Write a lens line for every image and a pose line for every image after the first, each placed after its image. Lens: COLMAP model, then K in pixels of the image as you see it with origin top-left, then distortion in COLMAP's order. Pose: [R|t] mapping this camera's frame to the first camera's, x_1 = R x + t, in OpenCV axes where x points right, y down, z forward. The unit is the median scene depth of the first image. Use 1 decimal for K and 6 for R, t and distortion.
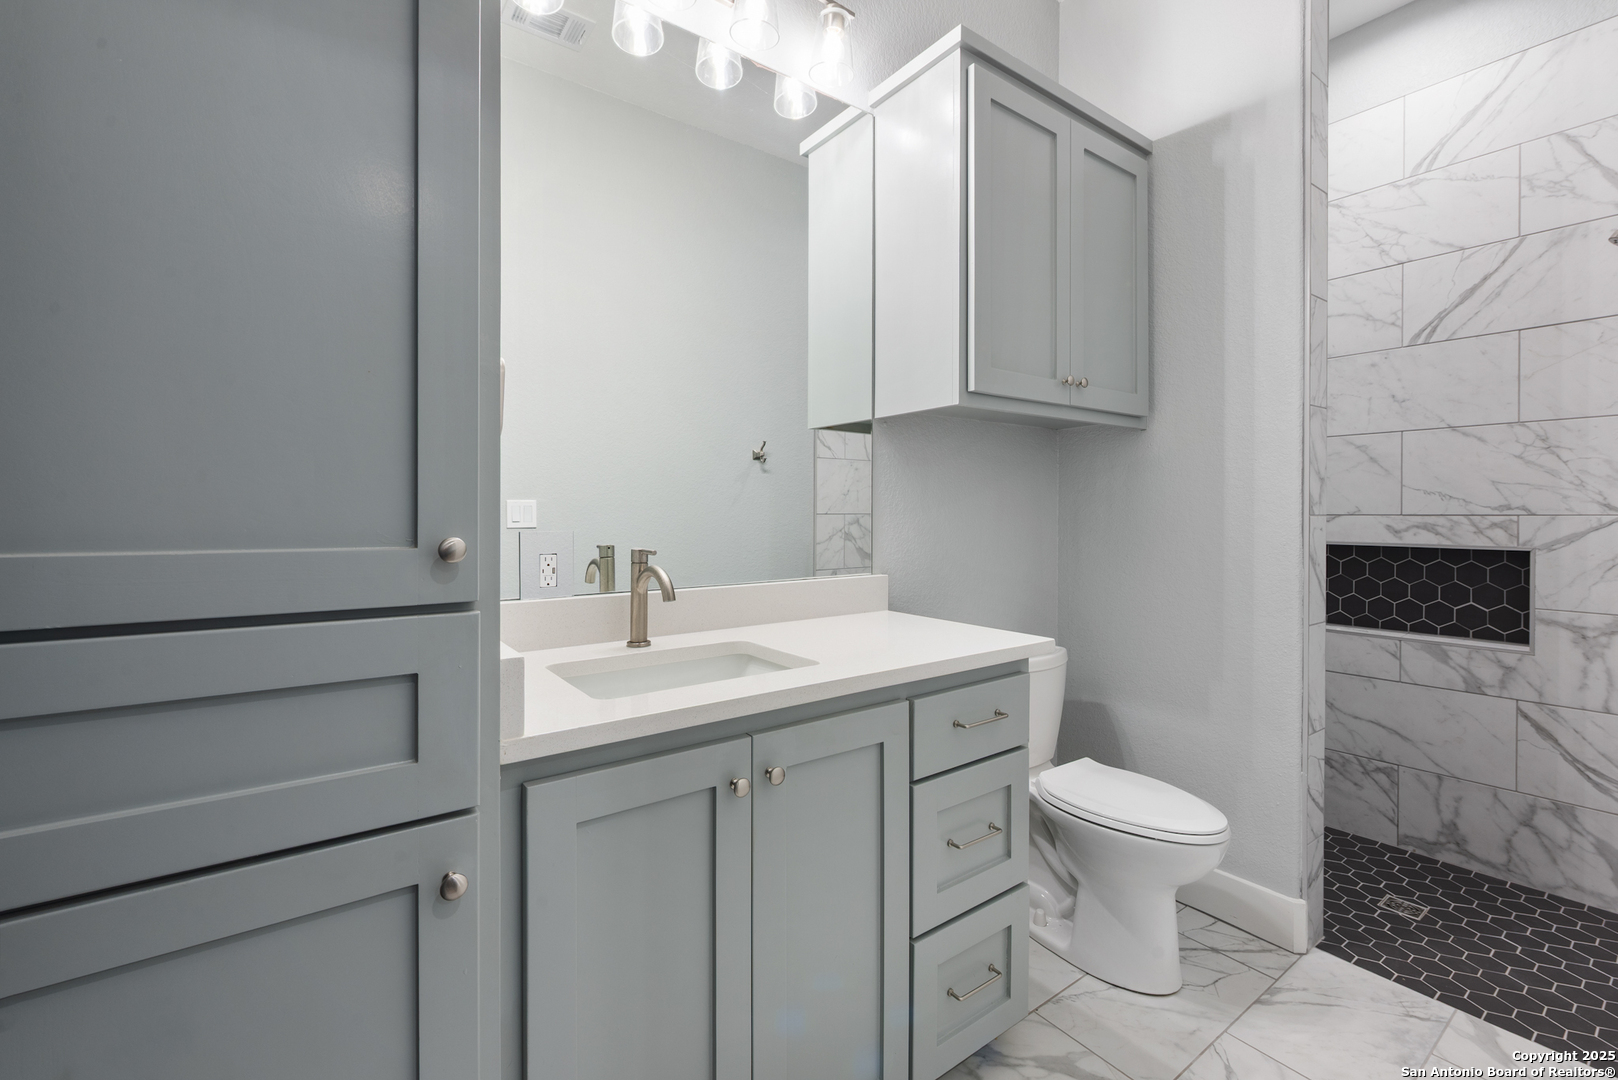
lens RADIAL K [[707.8, 0, 825.8], [0, 707.8, 512.6], [0, 0, 1]] dist [0.008028, -0.002163]
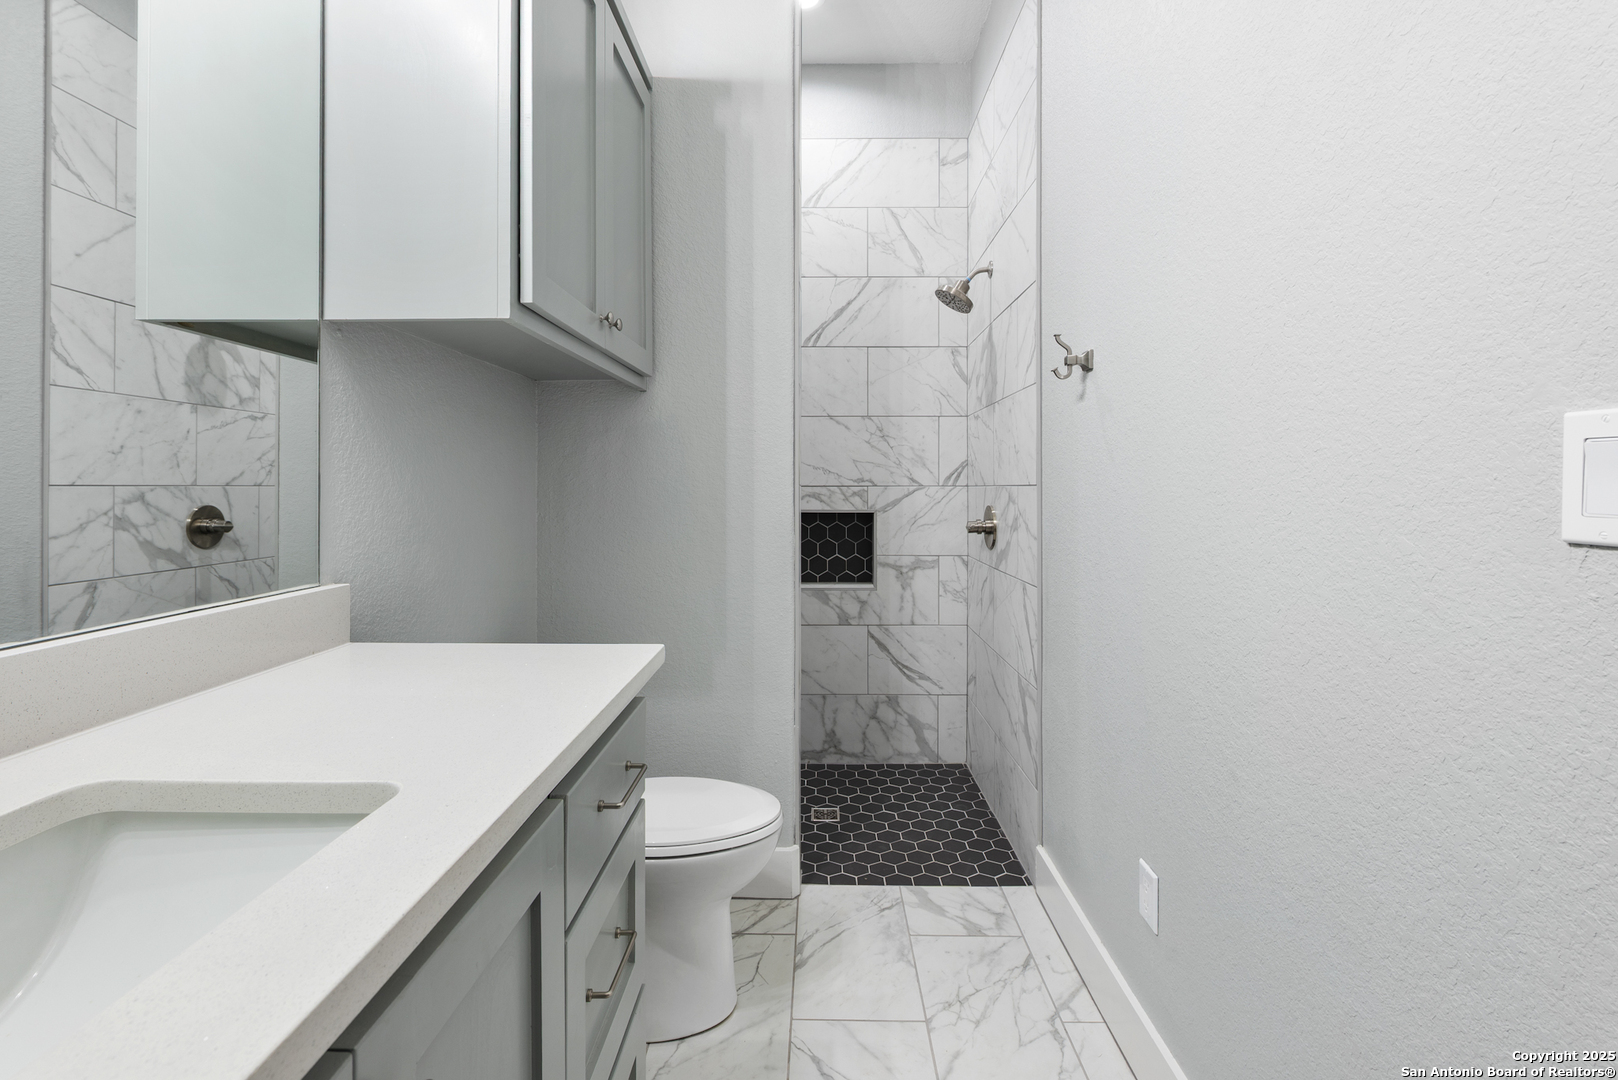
lens RADIAL K [[707.8, 0, 838.5], [0, 707.8, 485.6], [0, 0, 1]] dist [0.008028, -0.002163]
pose [[0.614844, 0.000631, 0.788648, -0.104954], [0.000112, 1.000000, -0.000888, 0.003979], [-0.788649, 0.000634, 0.614844, 0.233334]]
